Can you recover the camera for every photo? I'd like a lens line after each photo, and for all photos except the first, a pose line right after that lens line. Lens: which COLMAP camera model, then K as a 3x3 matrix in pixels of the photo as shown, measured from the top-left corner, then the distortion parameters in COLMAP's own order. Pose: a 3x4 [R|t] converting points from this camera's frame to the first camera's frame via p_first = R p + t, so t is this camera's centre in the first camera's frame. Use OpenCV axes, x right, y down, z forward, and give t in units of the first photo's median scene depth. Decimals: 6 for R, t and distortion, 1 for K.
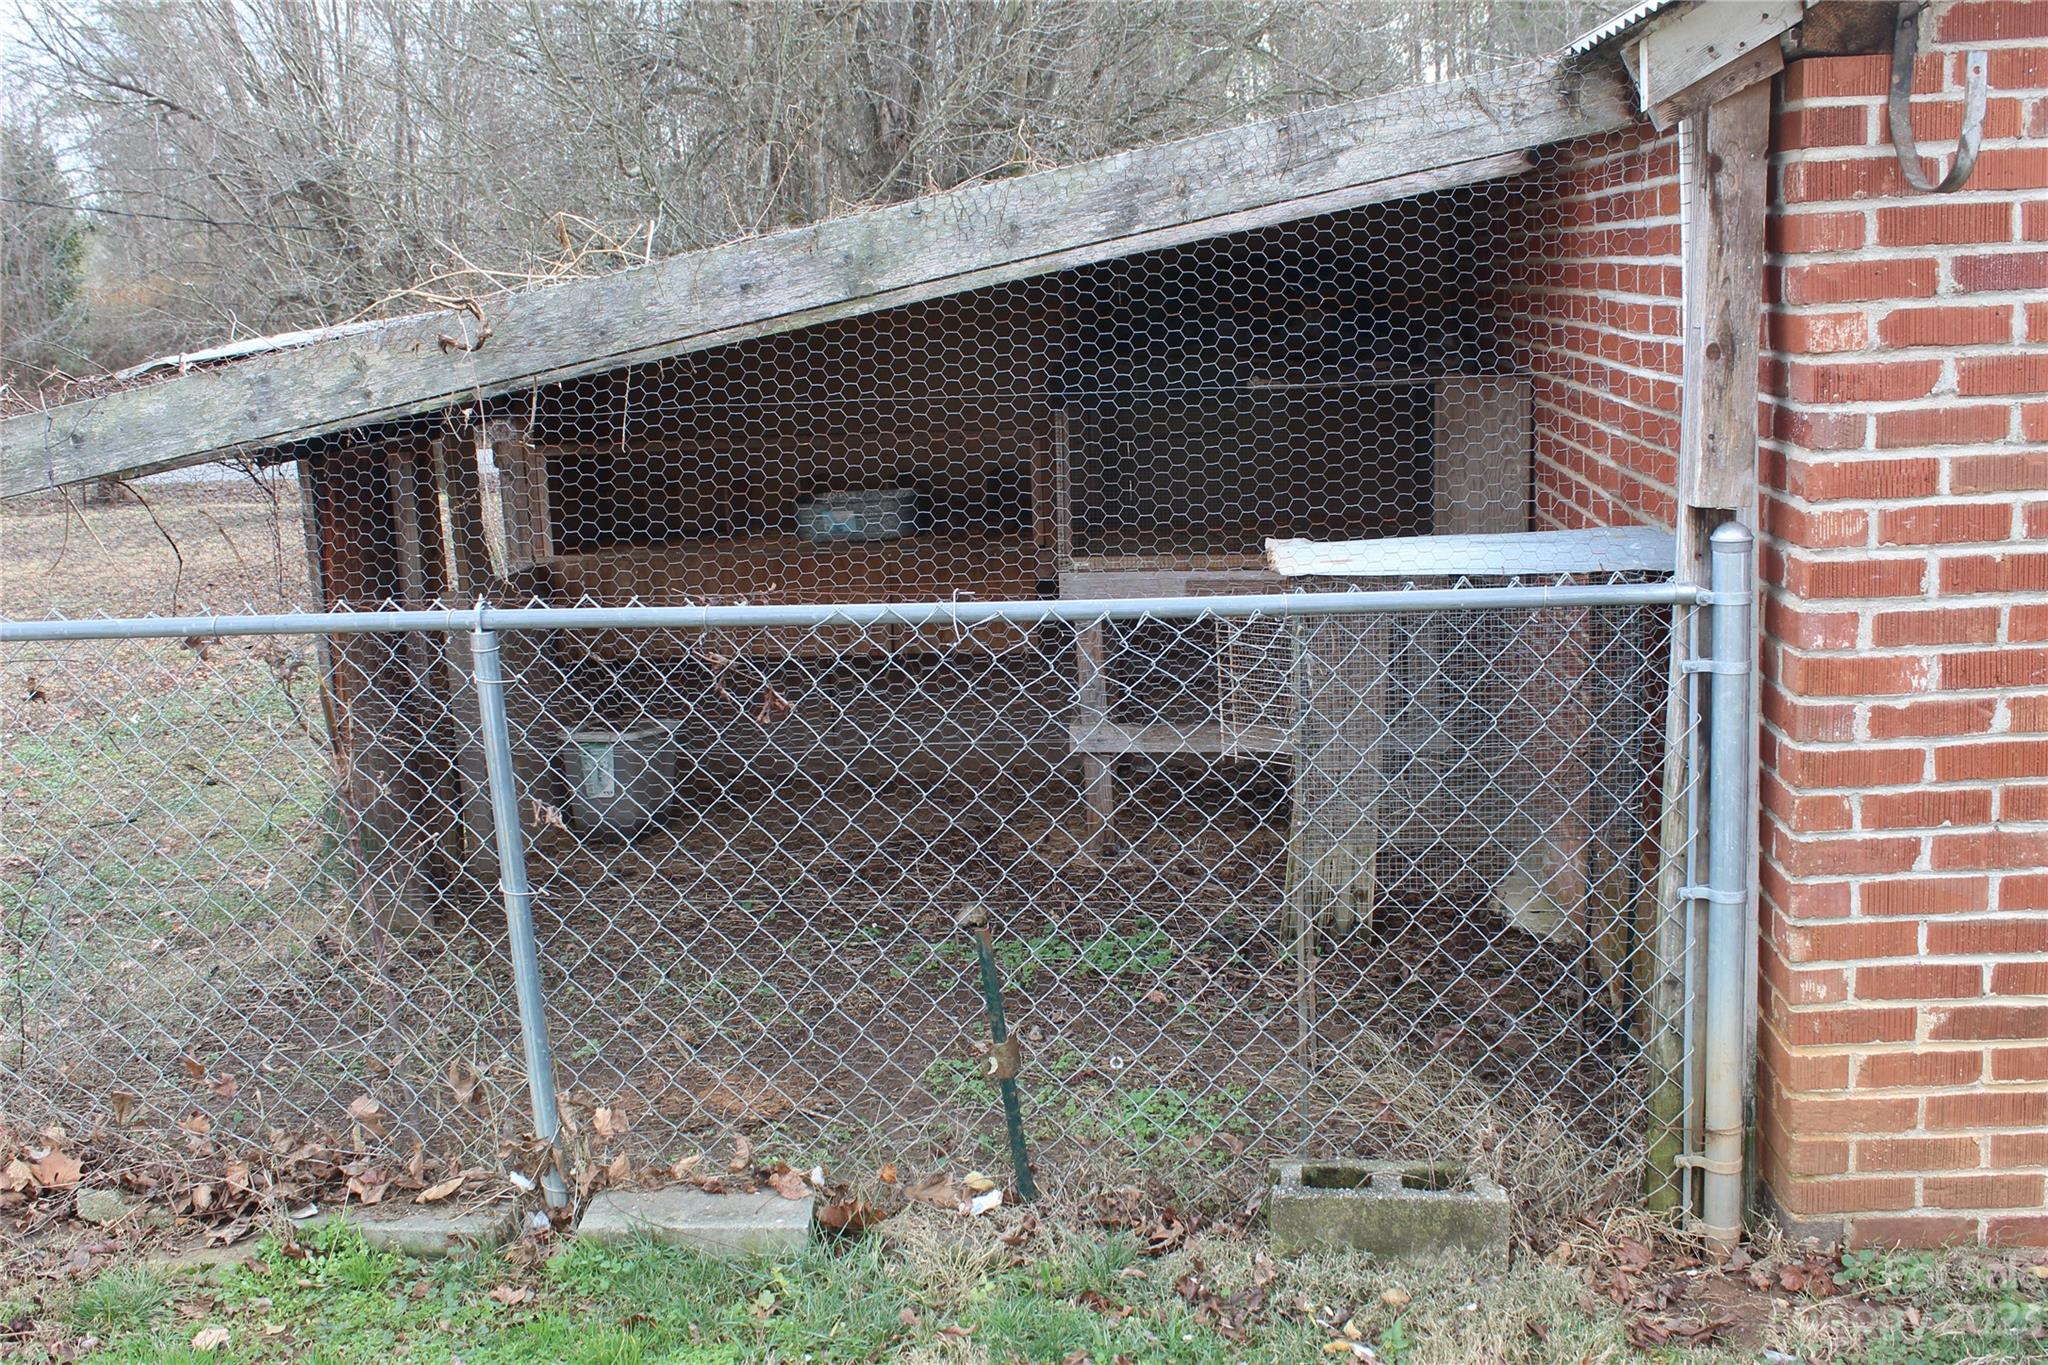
lens RADIAL K [[1976.9, 0, 1015.2], [0, 1976.9, 668.3], [0, 0, 1]] dist [-0.144443, 0.159084]
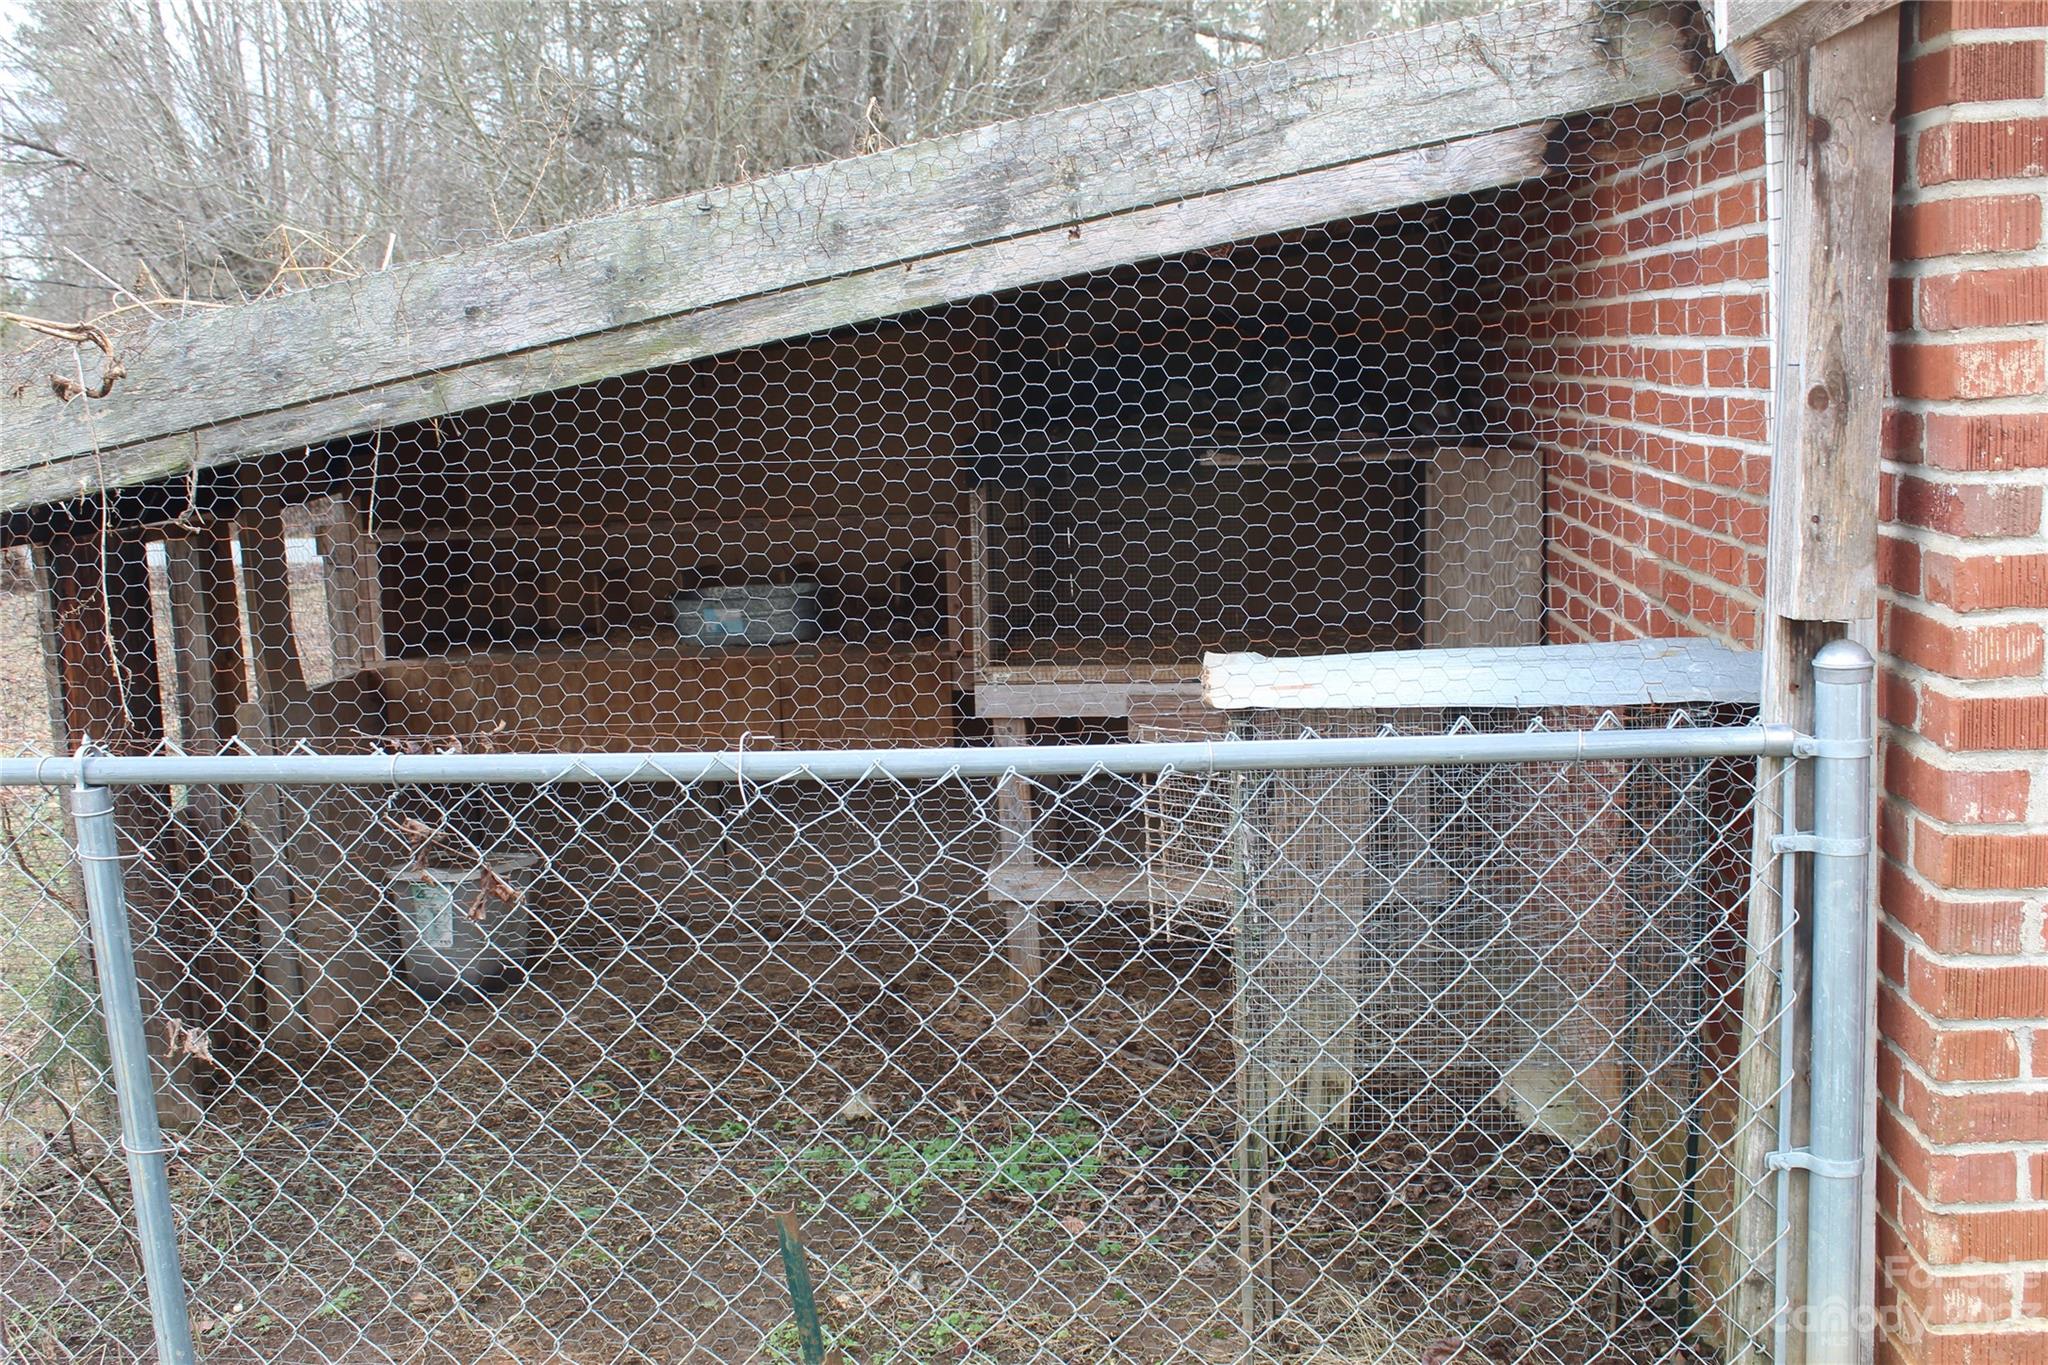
lens RADIAL K [[2037.9, 0, 1024.0], [0, 2037.9, 682.5], [0, 0, 1]] dist [-0.137005, 0.152333]
pose [[0.999913, 0.003235, 0.012819, 0.061231], [-0.002724, 0.999206, -0.039738, -0.029725], [-0.012938, 0.039700, 0.999128, 0.274421]]
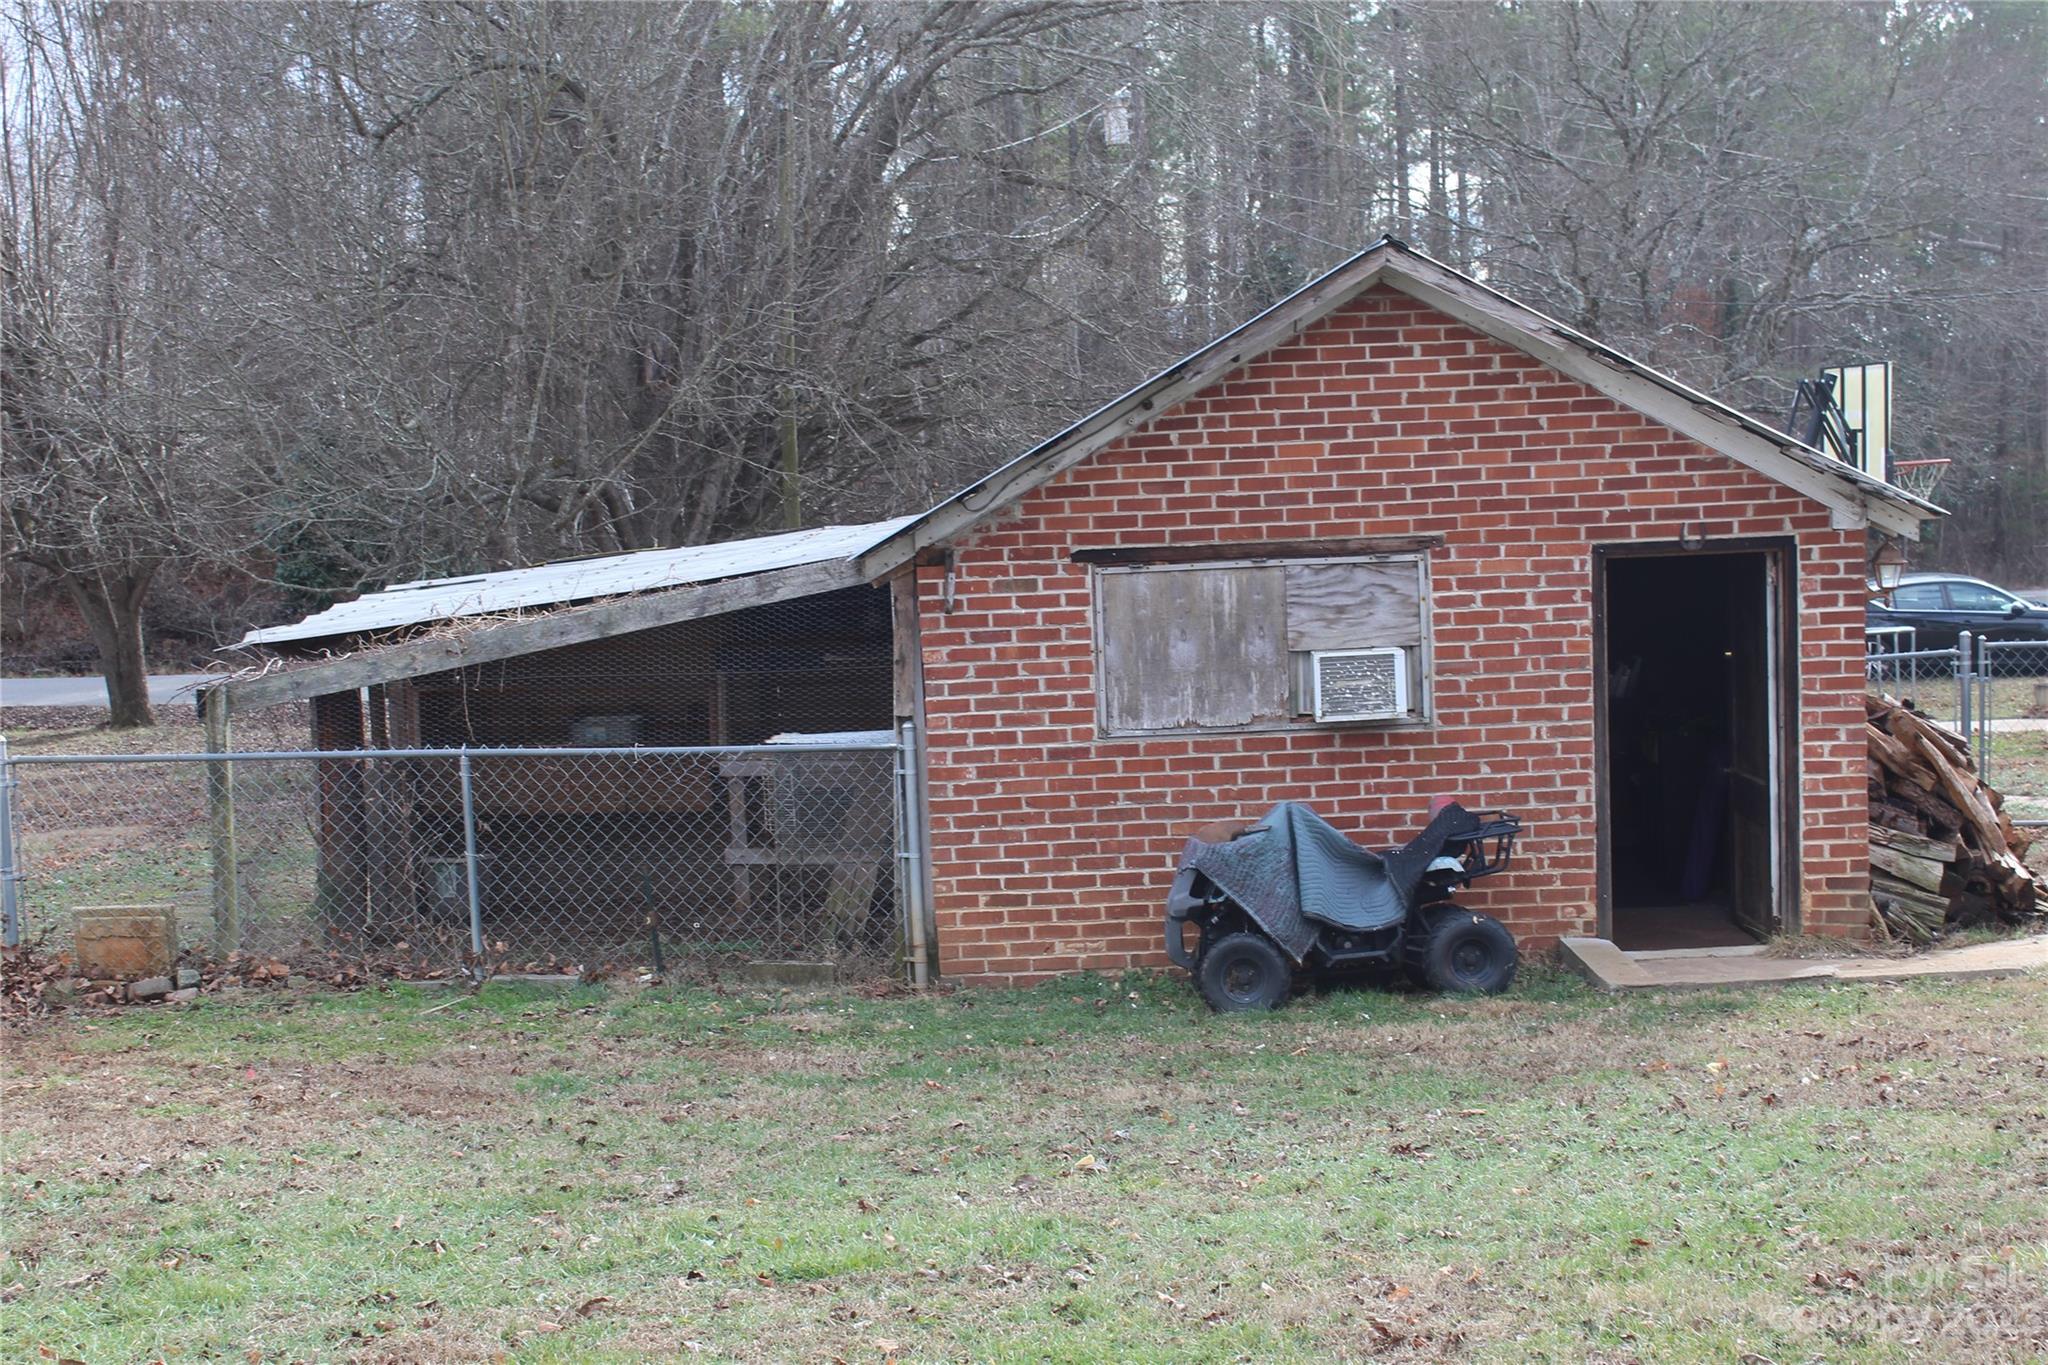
lens RADIAL K [[3109.8, 0, 1024.0], [0, 3109.8, 682.5], [0, 0, 1]] dist [0.002189, -0.010507]
pose [[0.998868, 0.010093, 0.046478, 0.319099], [-0.005018, 0.994133, -0.108046, 0.354788], [-0.047296, 0.107691, 0.993059, -3.485556]]
